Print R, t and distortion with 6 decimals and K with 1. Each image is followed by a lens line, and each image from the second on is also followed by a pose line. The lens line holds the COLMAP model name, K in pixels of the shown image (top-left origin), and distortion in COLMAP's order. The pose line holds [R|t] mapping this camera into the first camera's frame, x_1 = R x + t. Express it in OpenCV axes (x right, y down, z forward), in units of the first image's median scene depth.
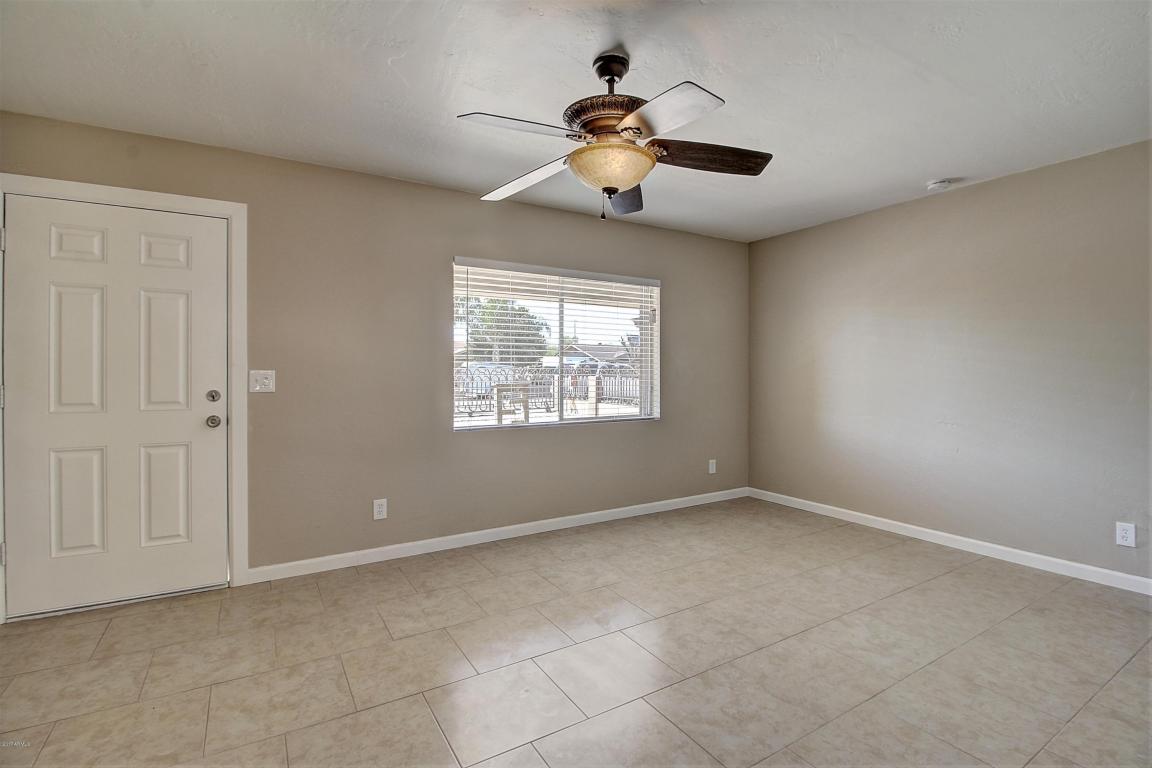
lens RADIAL K [[533.3, 0, 579.9], [0, 533.3, 372.3], [0, 0, 1]] dist [-0.002810, -0.009840]
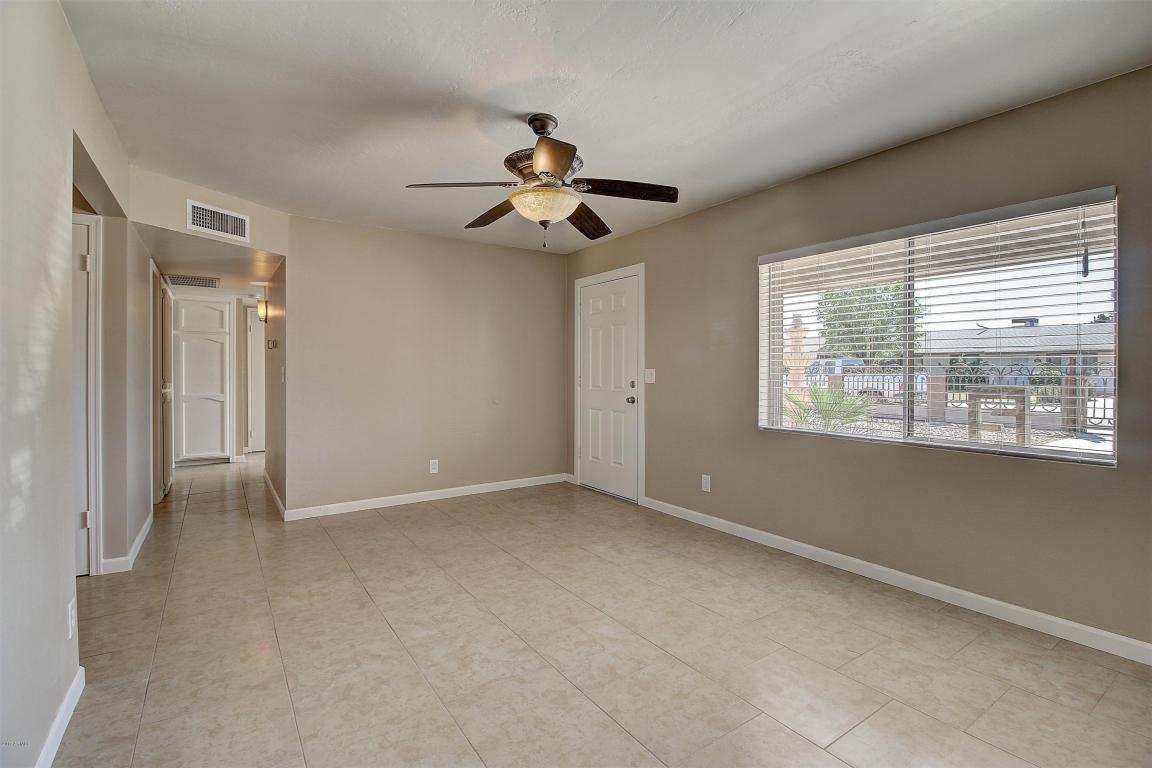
lens RADIAL K [[533.3, 0, 579.9], [0, 533.3, 372.3], [0, 0, 1]] dist [-0.002810, -0.009840]
pose [[0.048929, 0.008546, -0.998766, 0.884512], [0.002470, 0.999959, 0.008677, -0.008105], [0.998799, -0.002891, 0.048906, 0.700663]]
